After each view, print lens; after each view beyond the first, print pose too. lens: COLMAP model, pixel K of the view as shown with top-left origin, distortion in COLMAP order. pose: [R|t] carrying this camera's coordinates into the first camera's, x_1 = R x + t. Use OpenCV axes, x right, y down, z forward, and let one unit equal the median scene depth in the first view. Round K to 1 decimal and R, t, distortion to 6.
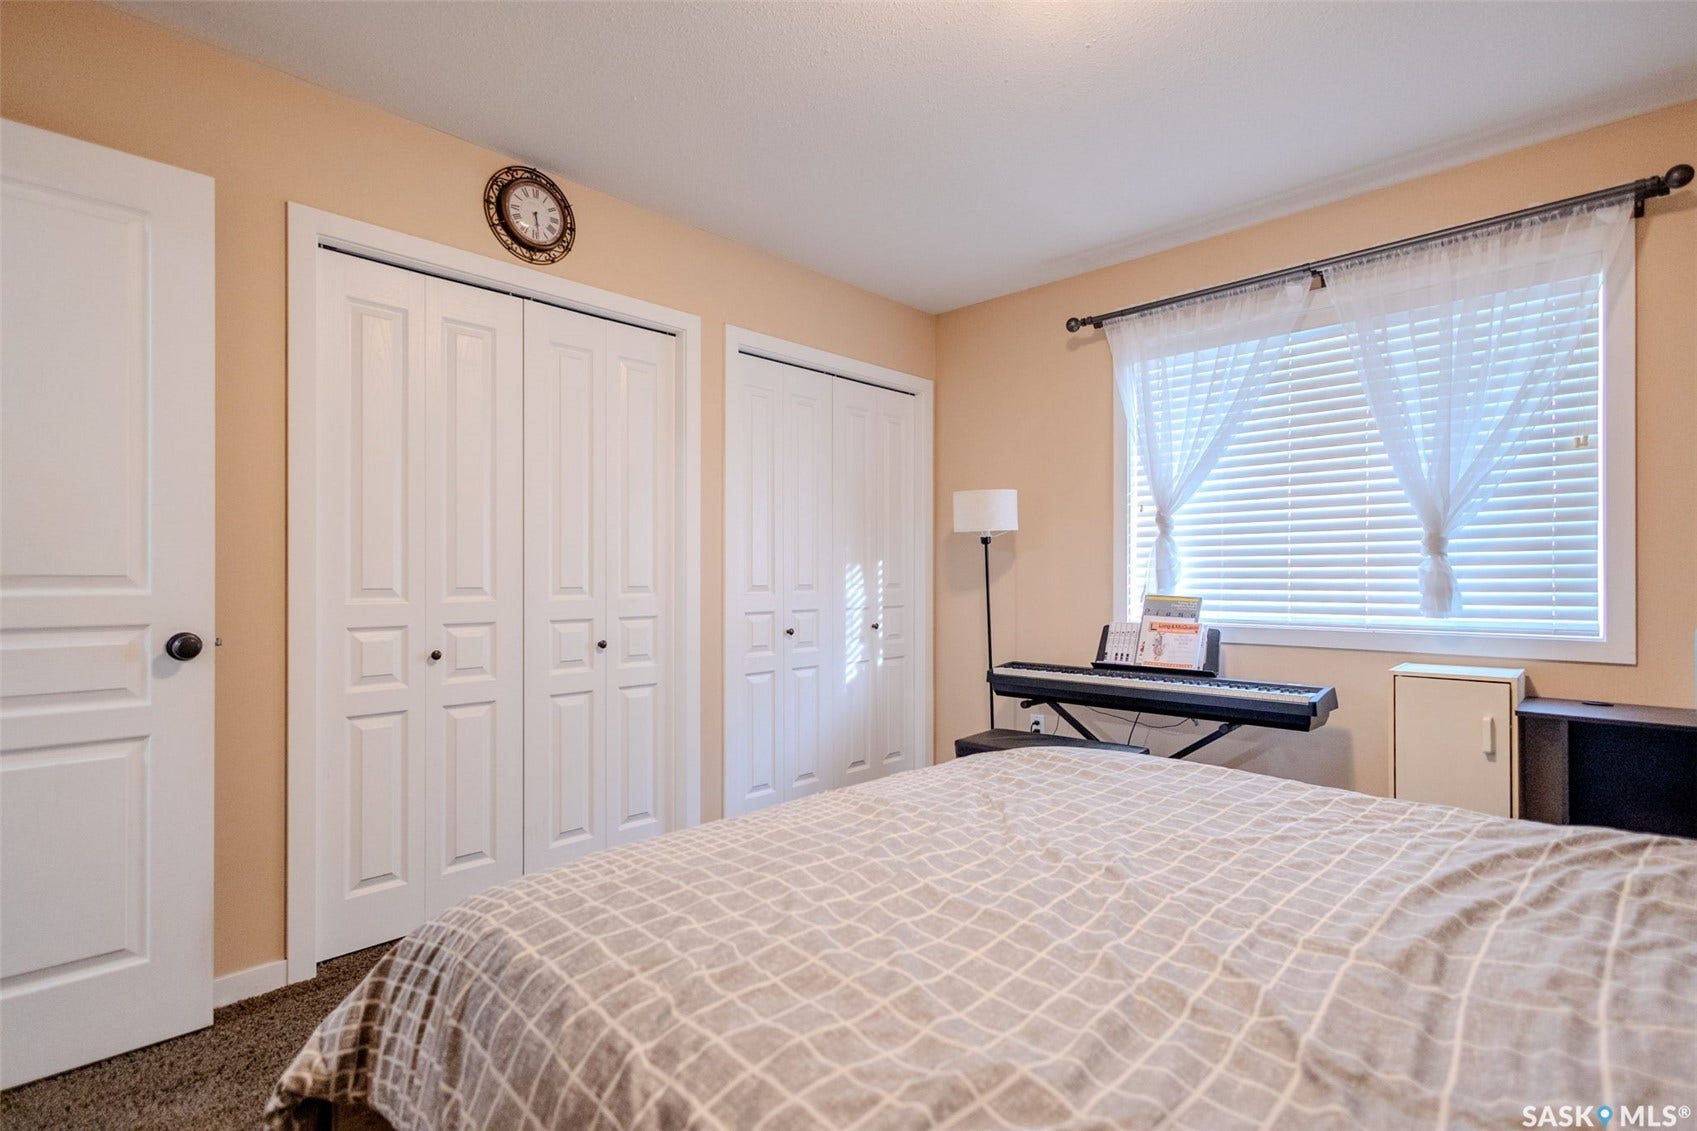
lens RADIAL K [[827.9, 0, 897.9], [0, 827.9, 572.8], [0, 0, 1]] dist [0.048024, -0.000340]
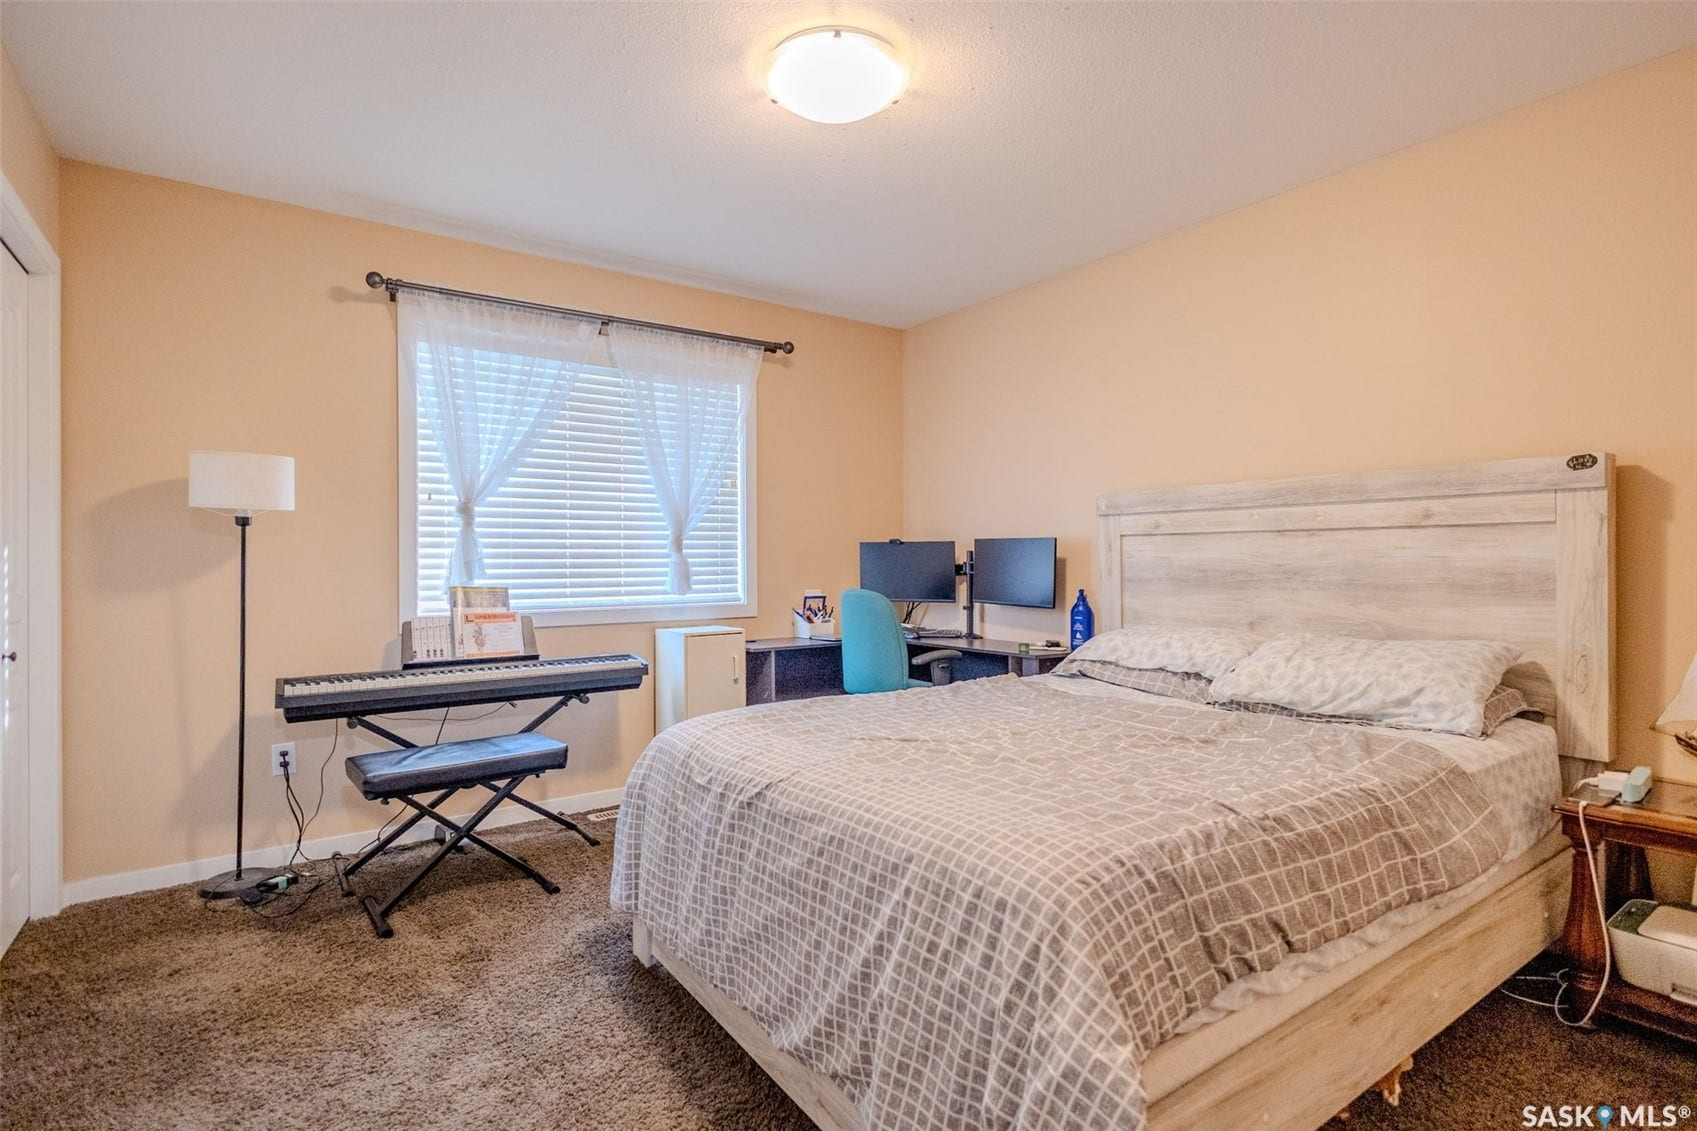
lens RADIAL K [[786.7, 0, 863.9], [0, 786.7, 562.0], [0, 0, 1]] dist [0.006431, -0.001020]
pose [[0.238578, -0.000117, 0.971123, -0.501053], [0.000684, 1.000000, -0.000047, -0.001881], [-0.971123, 0.000675, 0.238578, 0.325346]]
